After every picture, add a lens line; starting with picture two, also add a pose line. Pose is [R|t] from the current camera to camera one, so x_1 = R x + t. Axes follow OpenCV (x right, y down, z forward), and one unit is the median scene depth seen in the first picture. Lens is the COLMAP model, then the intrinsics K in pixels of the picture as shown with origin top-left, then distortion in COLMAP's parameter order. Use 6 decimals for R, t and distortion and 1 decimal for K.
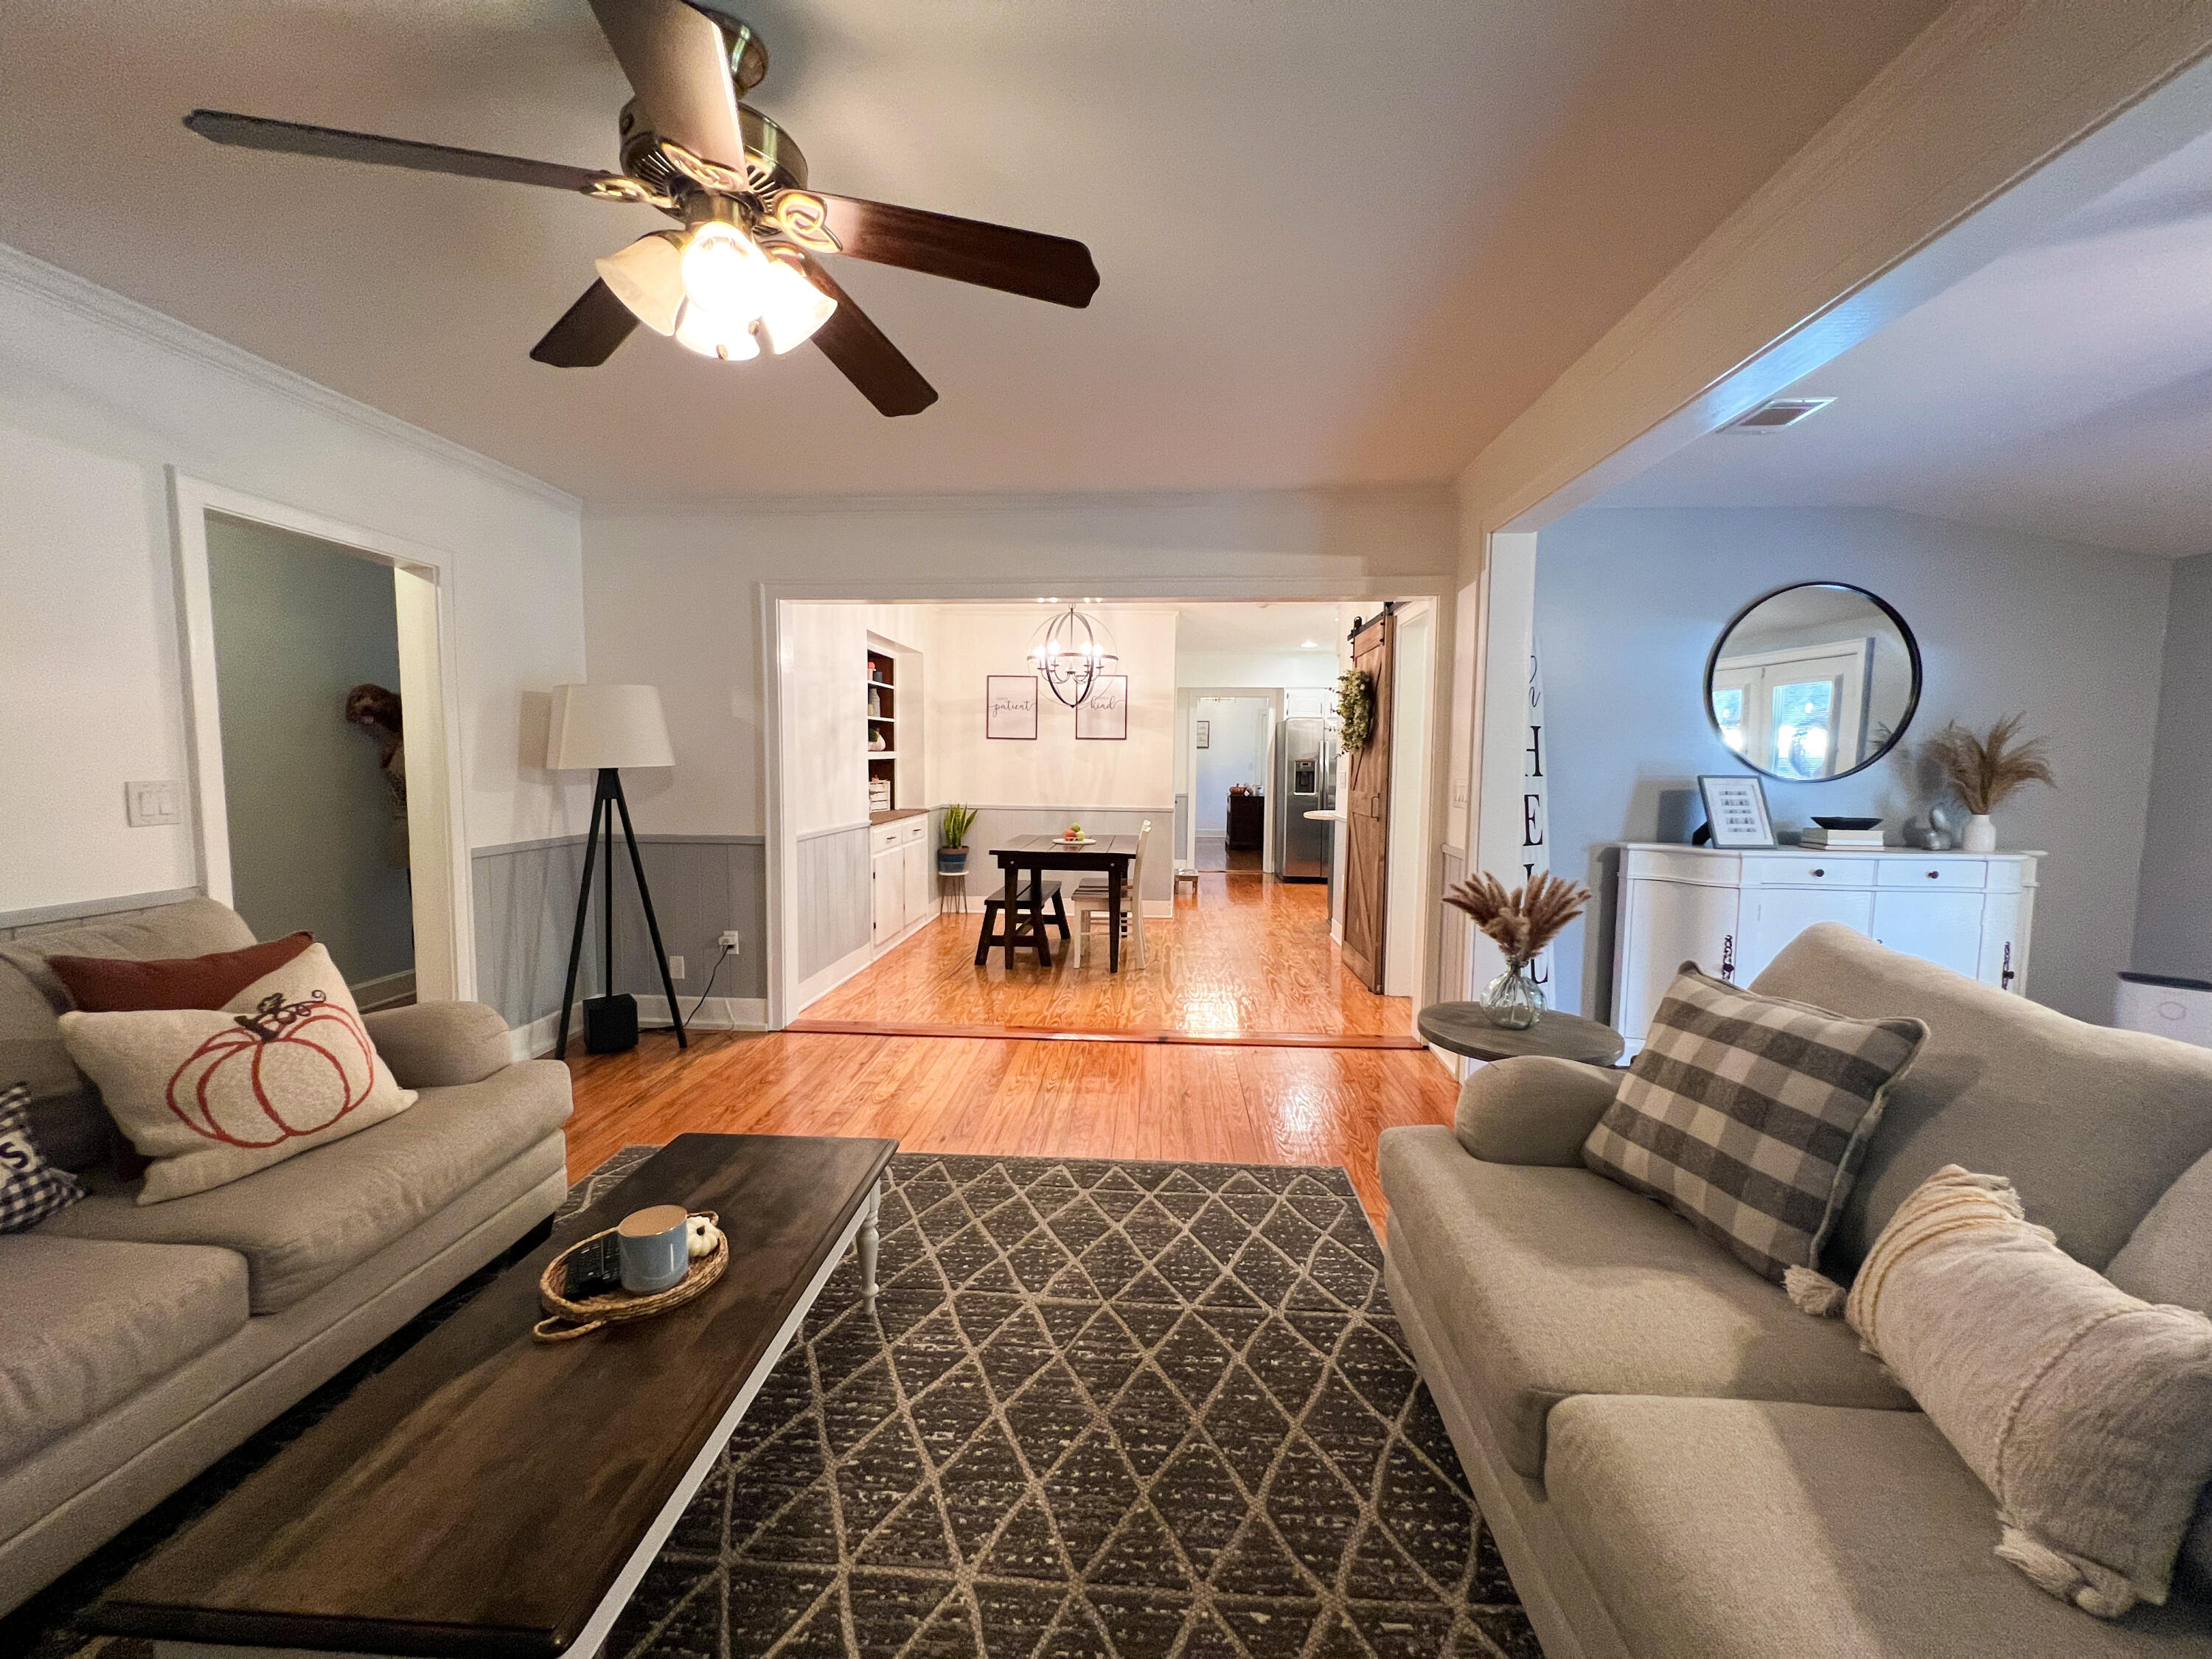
lens RADIAL K [[885.9, 0, 1107.8], [0, 885.9, 829.3], [0, 0, 1]] dist [-0.001498, 0.000836]
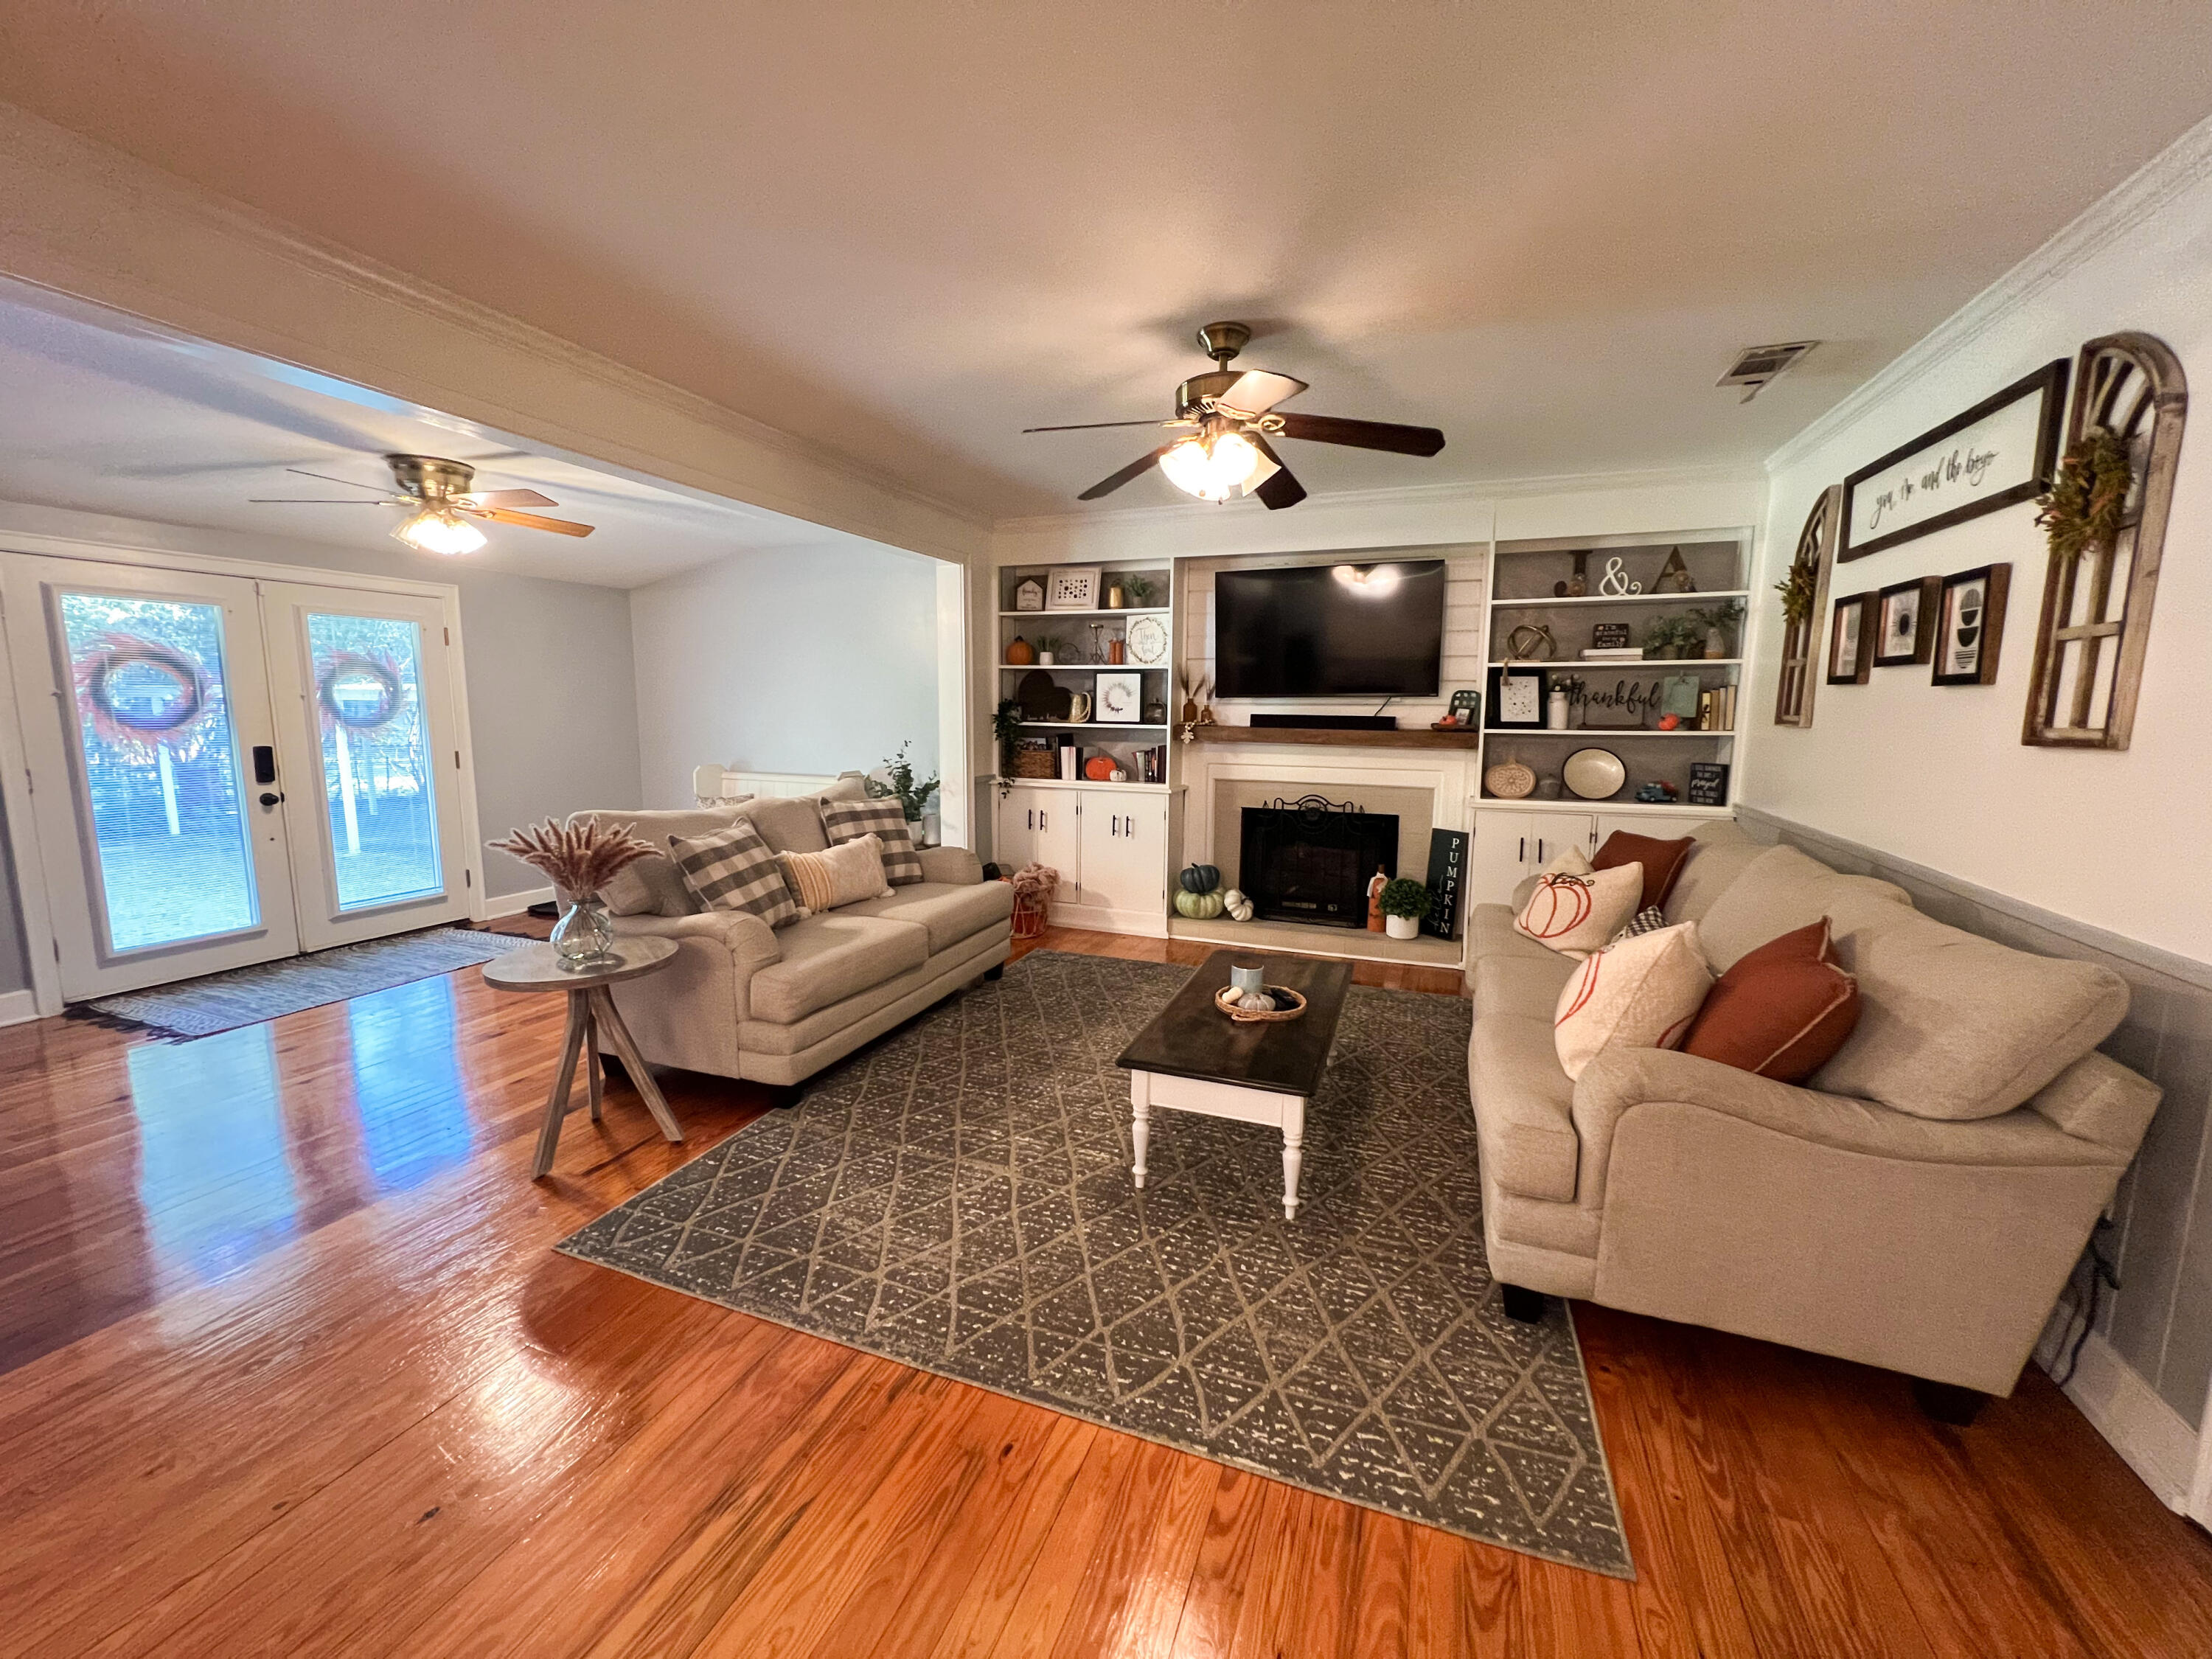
lens RADIAL K [[885.9, 0, 1102.6], [0, 885.9, 828.7], [0, 0, 1]] dist [-0.001498, 0.000836]
pose [[-0.953842, -0.062944, 0.293640, -0.549939], [0.002731, 0.975930, 0.218068, -0.200933], [-0.300298, 0.208804, -0.930711, 2.054599]]
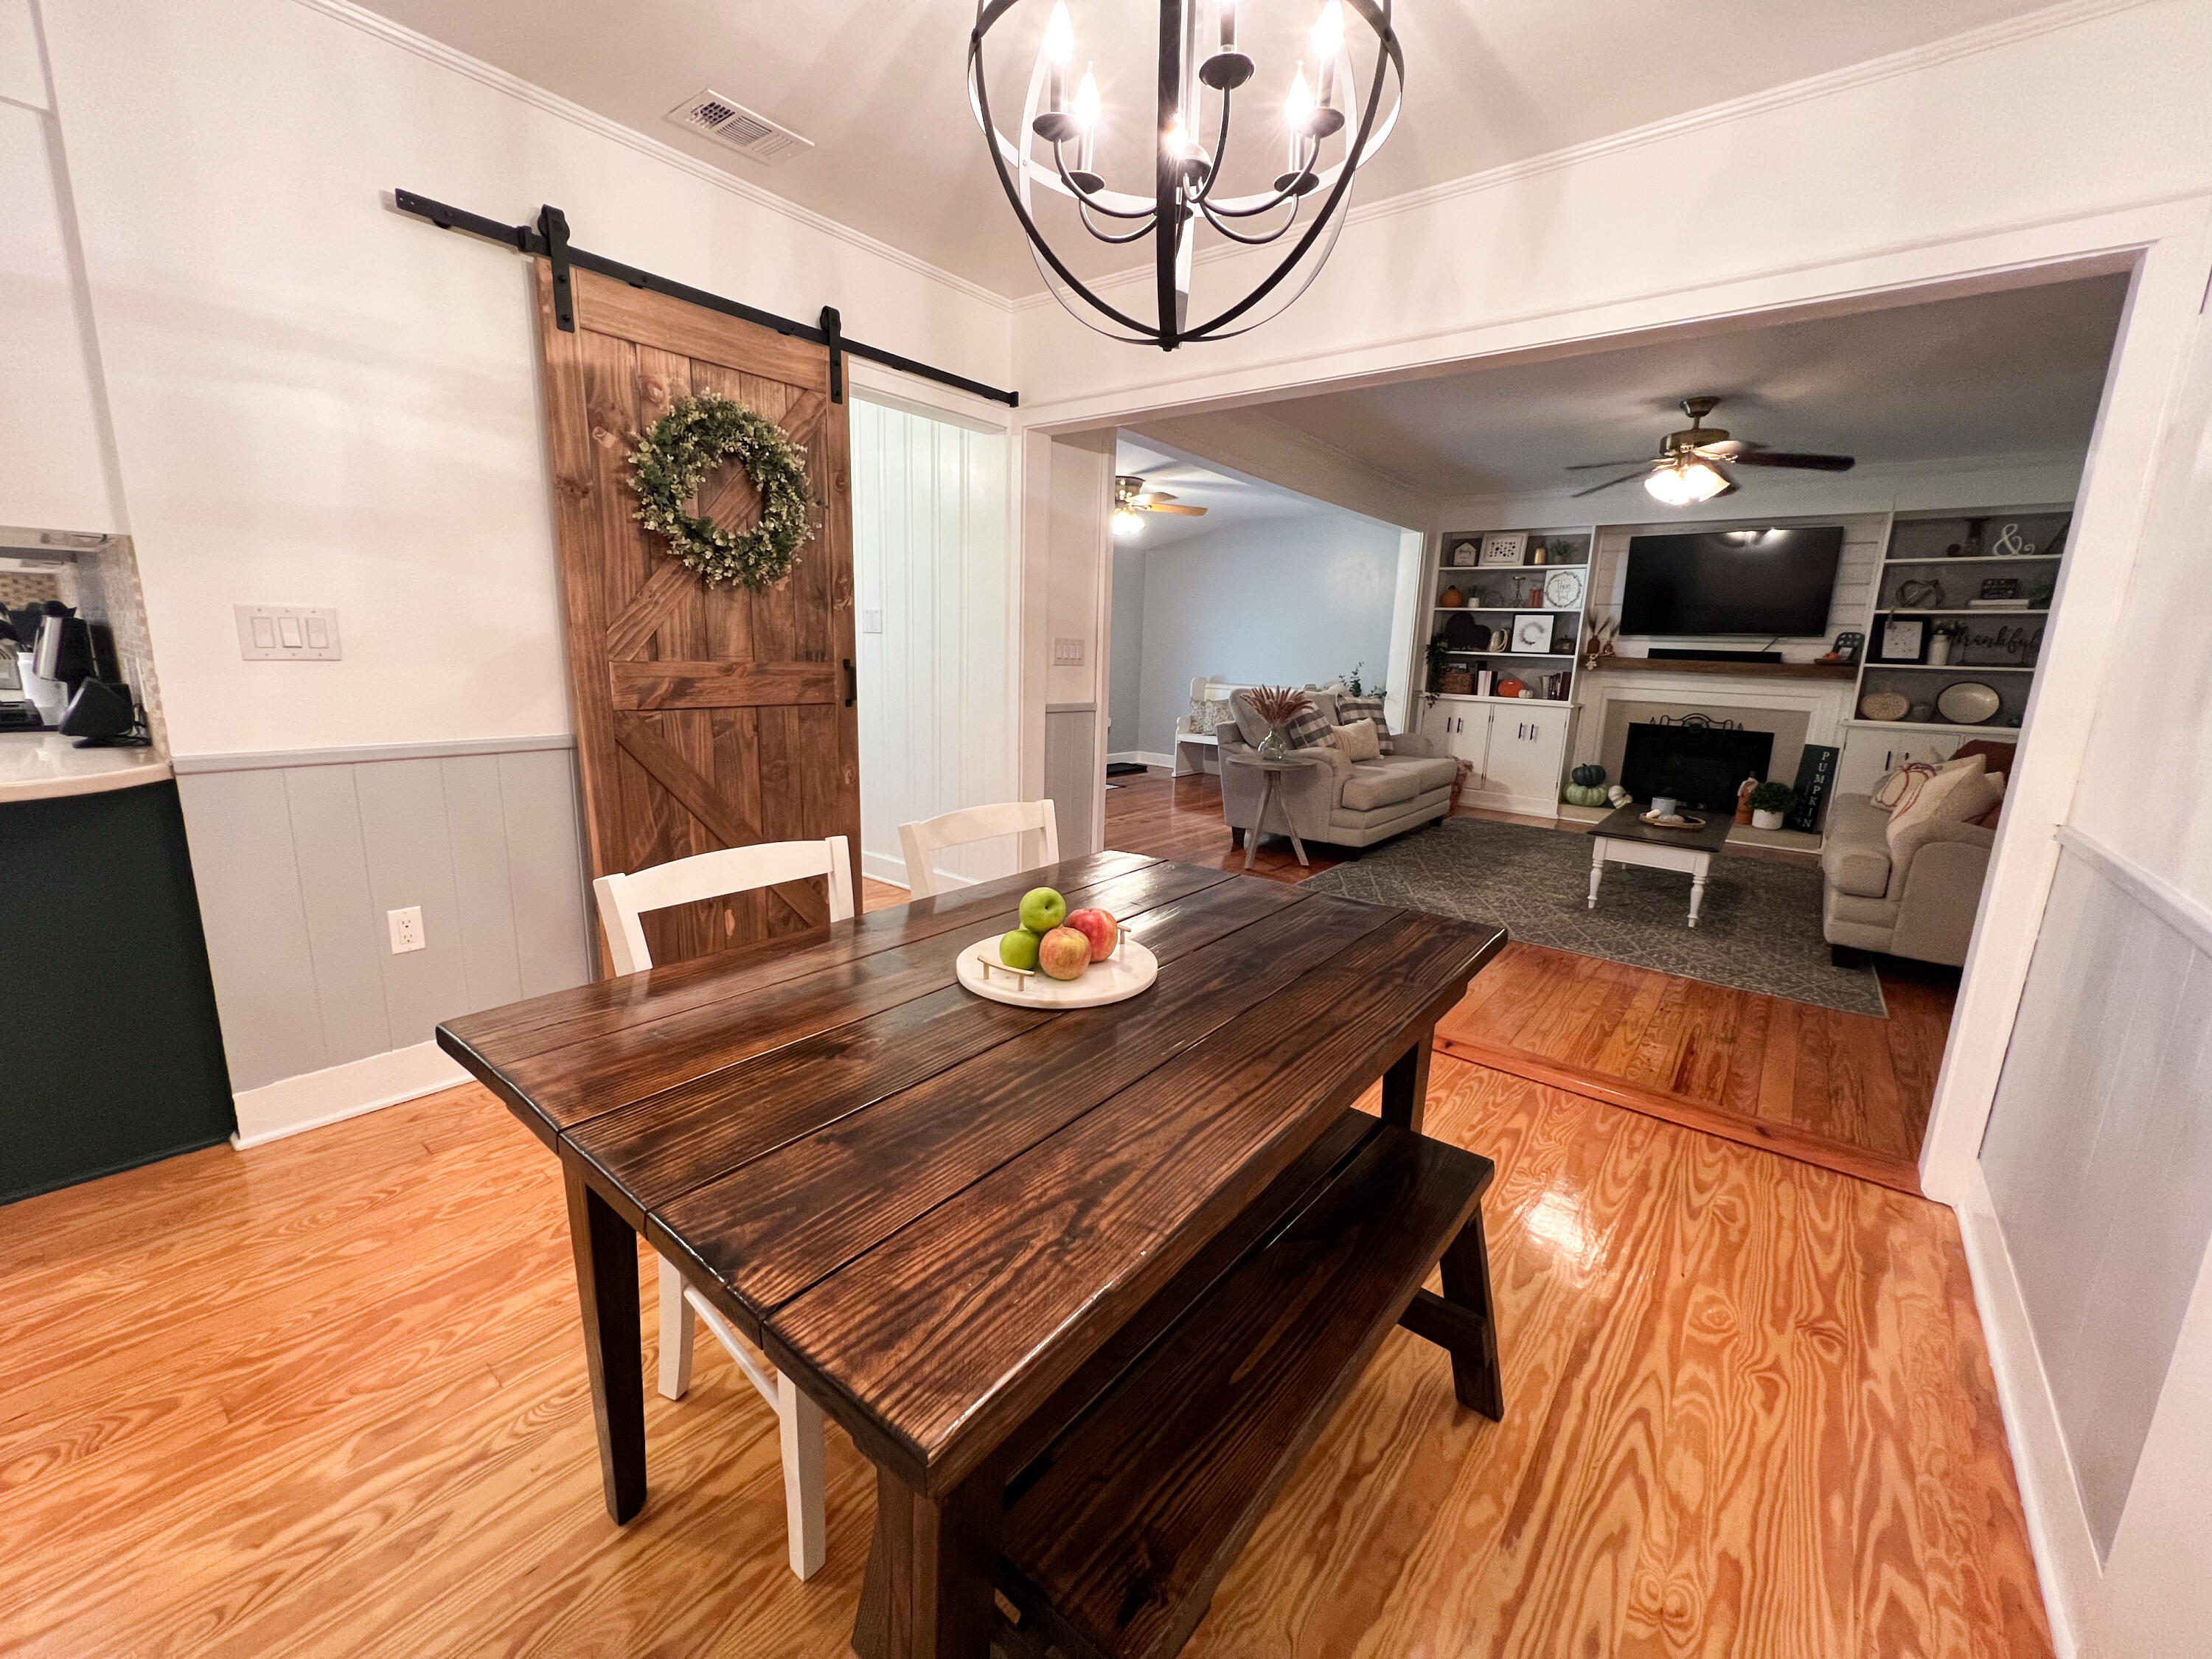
lens RADIAL K [[885.9, 0, 1104.2], [0, 885.9, 827.2], [0, 0, 1]] dist [-0.001498, 0.000836]
pose [[-0.817187, -0.156749, 0.554649, -0.466300], [0.001070, 0.961895, 0.273416, -0.226683], [-0.576371, 0.224025, -0.785881, 3.320388]]
